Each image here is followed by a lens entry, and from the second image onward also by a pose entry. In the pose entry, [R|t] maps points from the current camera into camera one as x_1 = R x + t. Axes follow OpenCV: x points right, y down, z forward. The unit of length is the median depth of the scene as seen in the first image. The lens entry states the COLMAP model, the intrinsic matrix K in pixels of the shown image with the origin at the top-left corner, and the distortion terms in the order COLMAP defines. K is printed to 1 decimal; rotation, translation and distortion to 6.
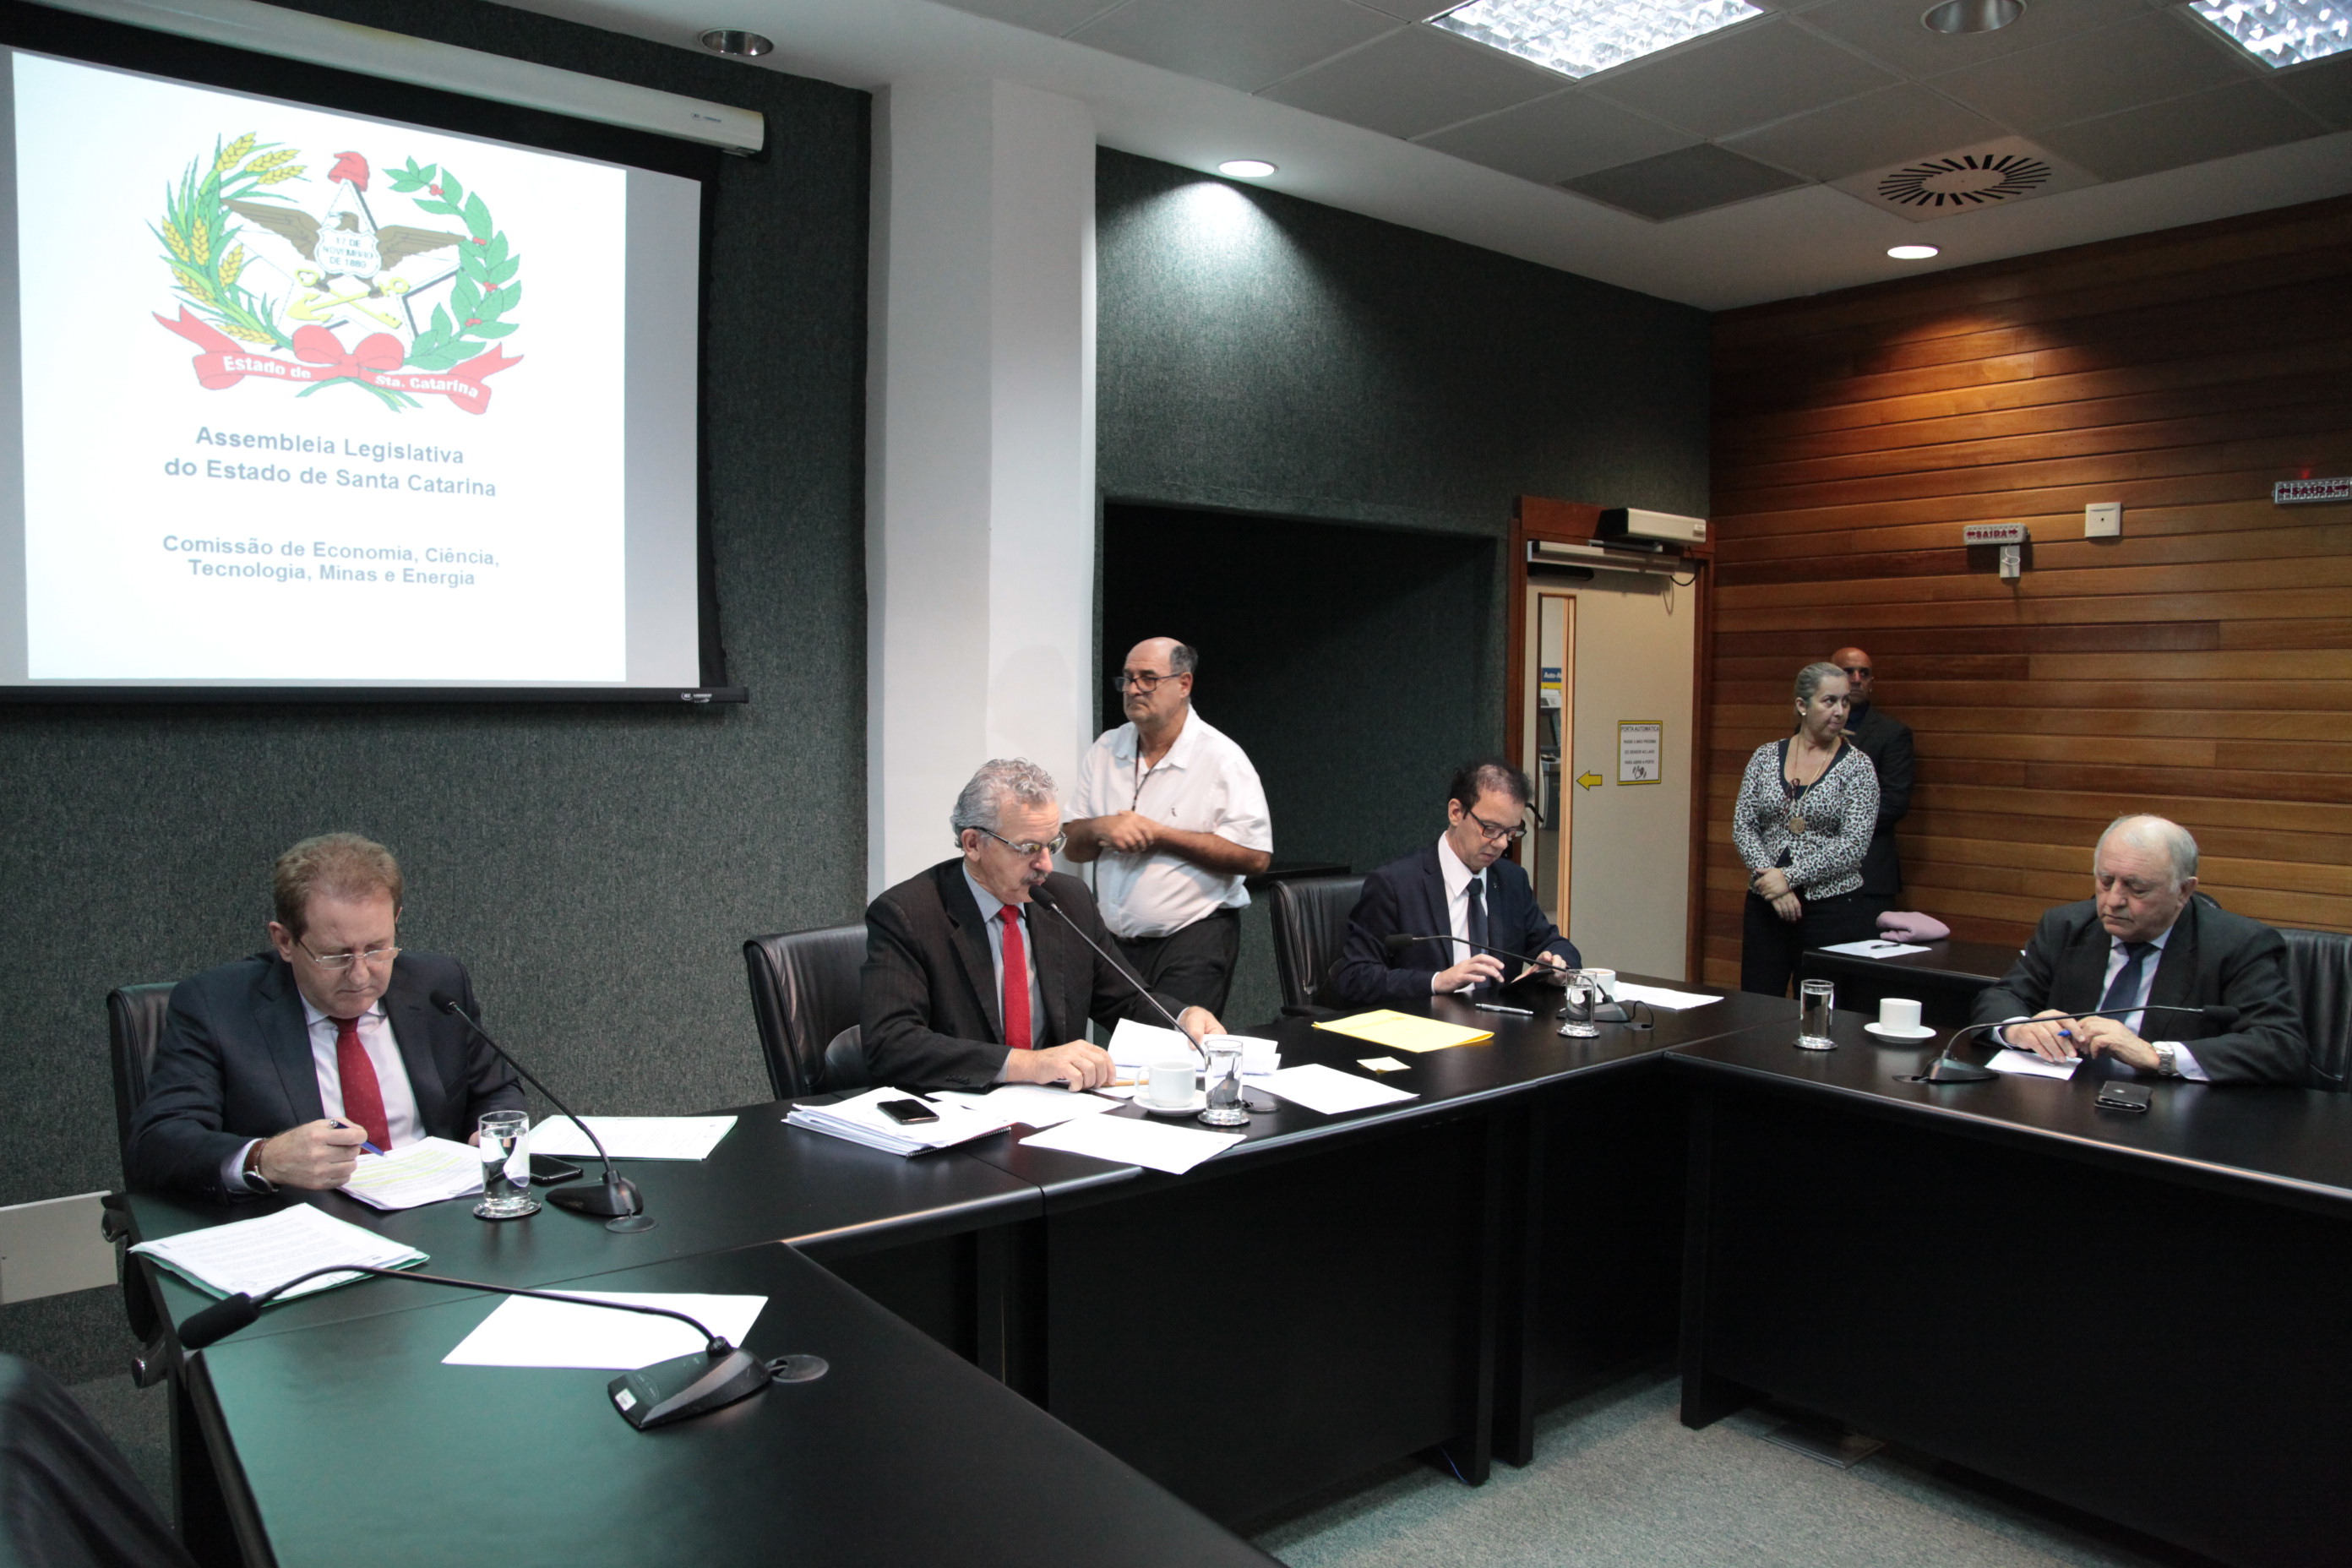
lens RADIAL K [[1658.9, 0, 1160.6], [0, 1658.9, 783.1], [0, 0, 1]] dist [-0.071438, -0.001946]
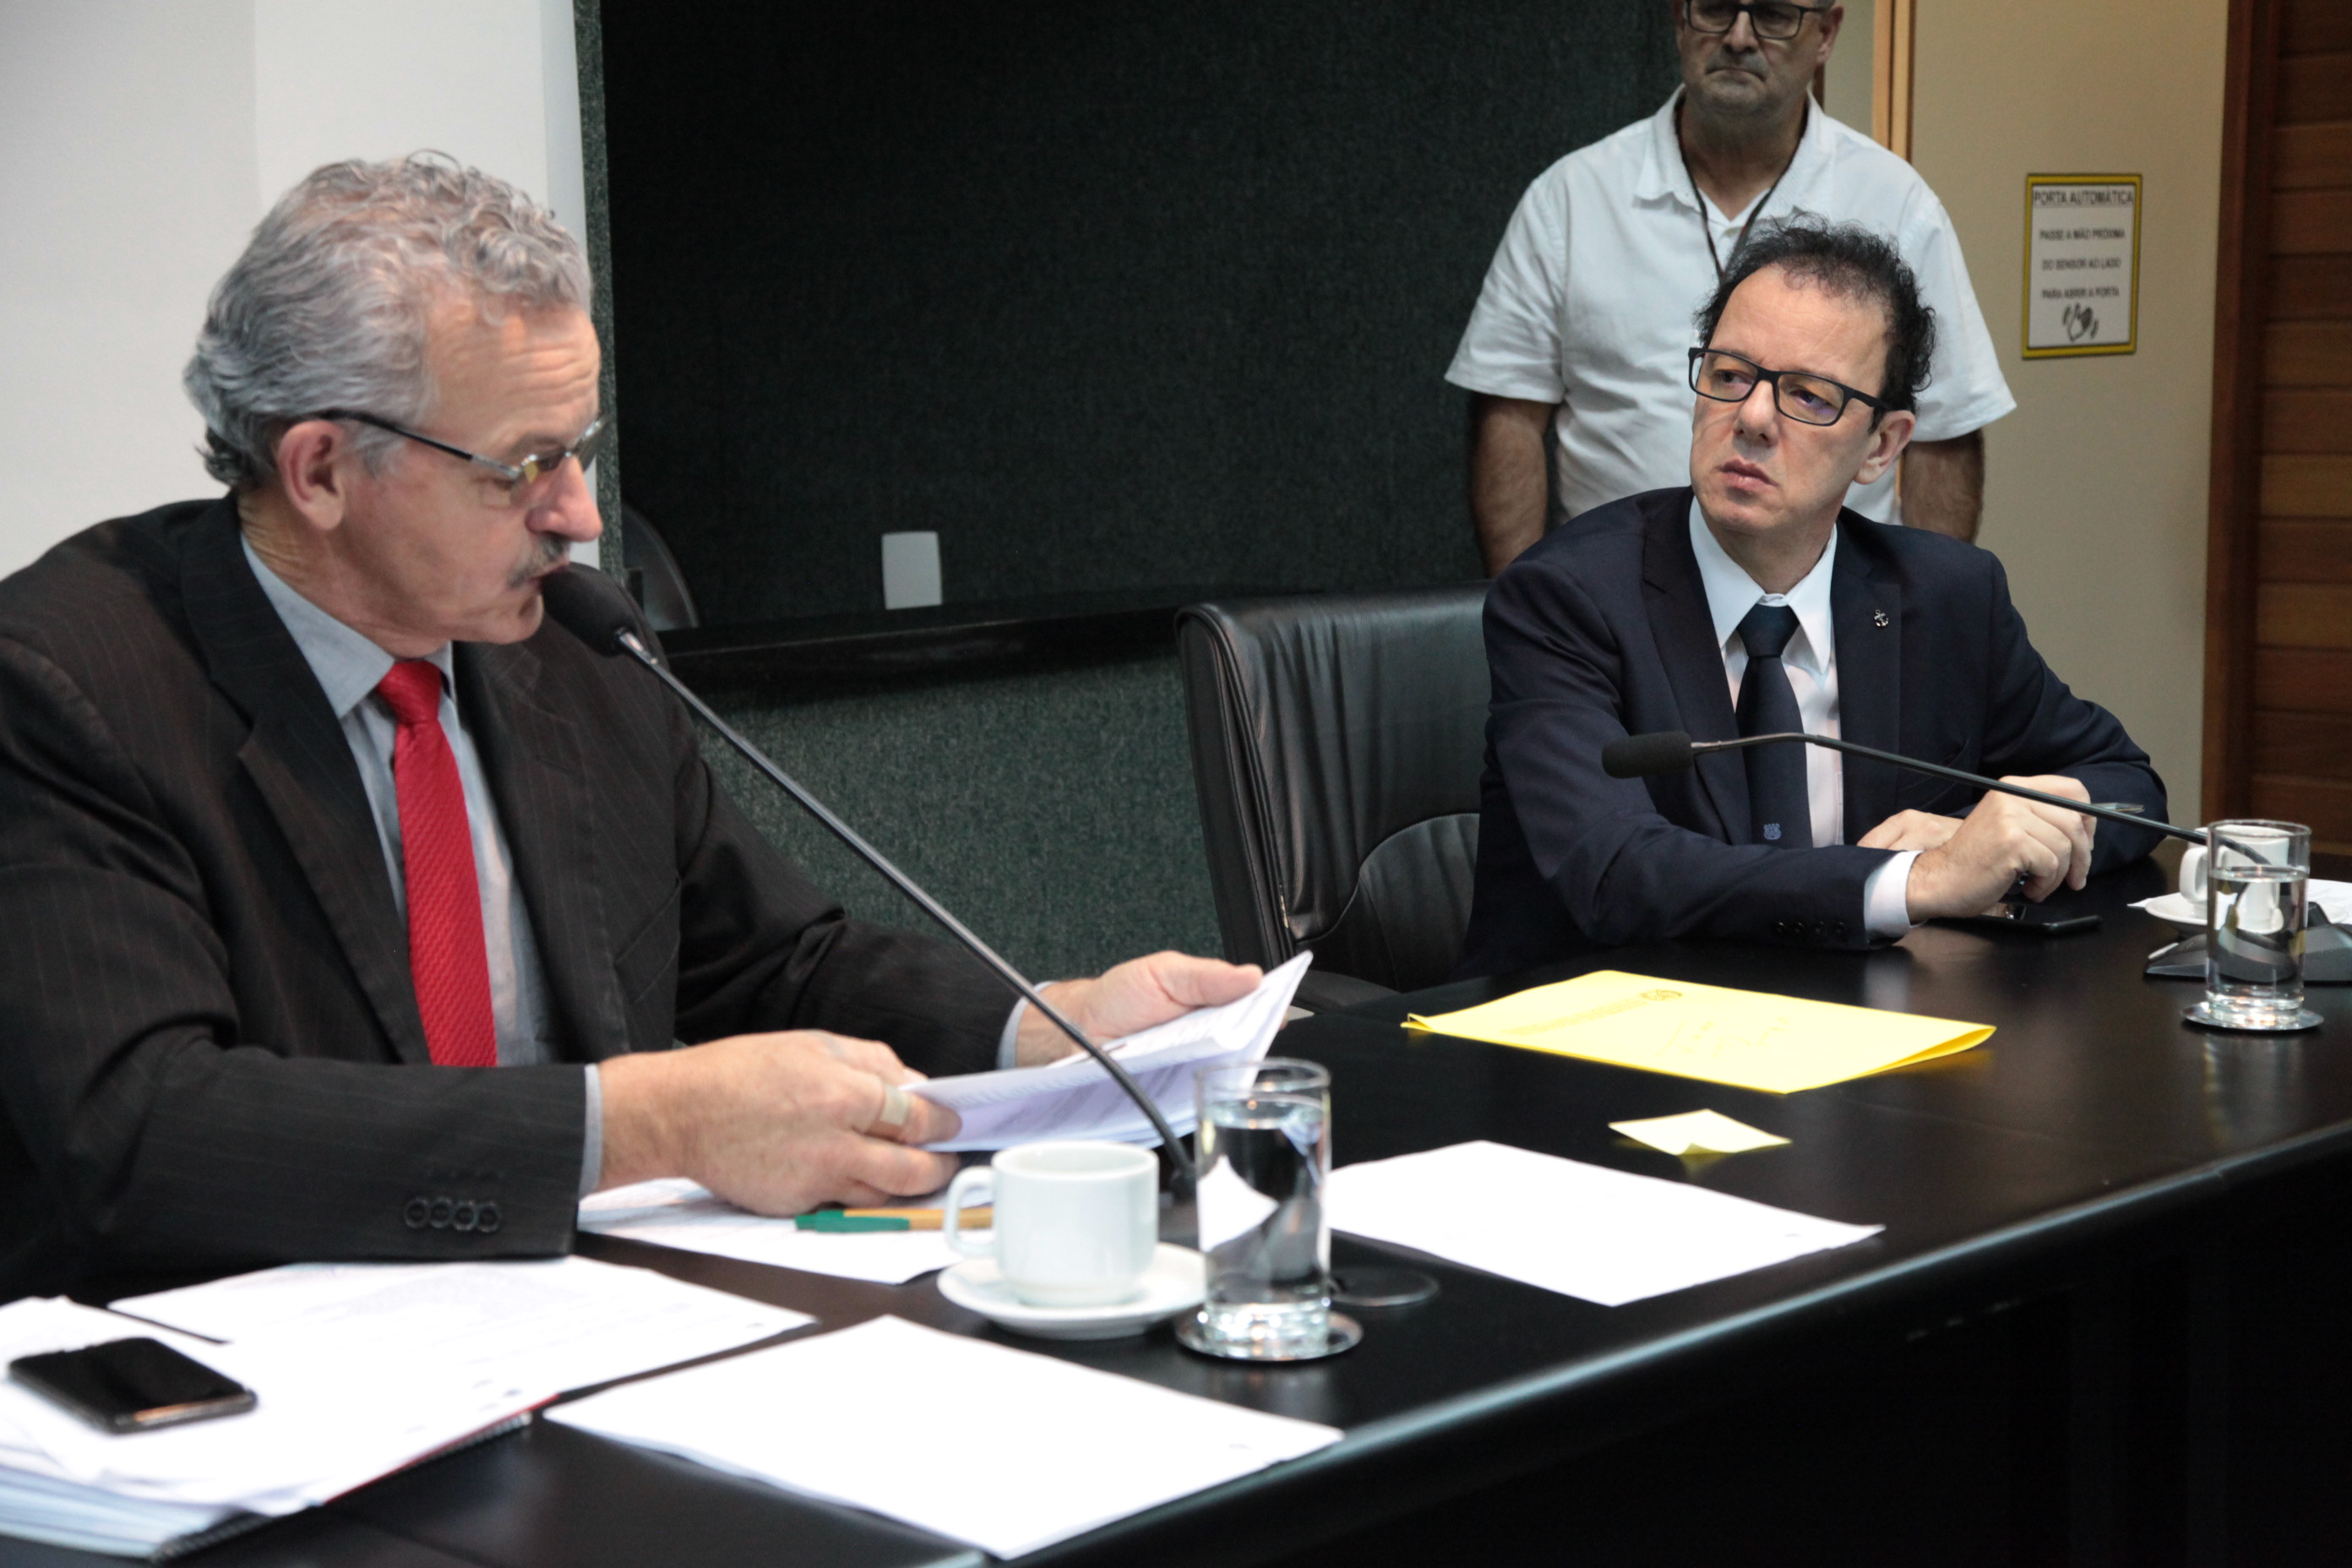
lens RADIAL K [[4259.3, 0, 1194.1], [0, 4259.3, 796.5], [0, 0, 1]] dist [0.348772, 0.000000]
pose [[0.990874, -0.033762, 0.130492, -0.055320], [0.023657, 0.996655, 0.078226, 0.040997], [-0.132697, -0.074425, 0.988358, 0.220540]]
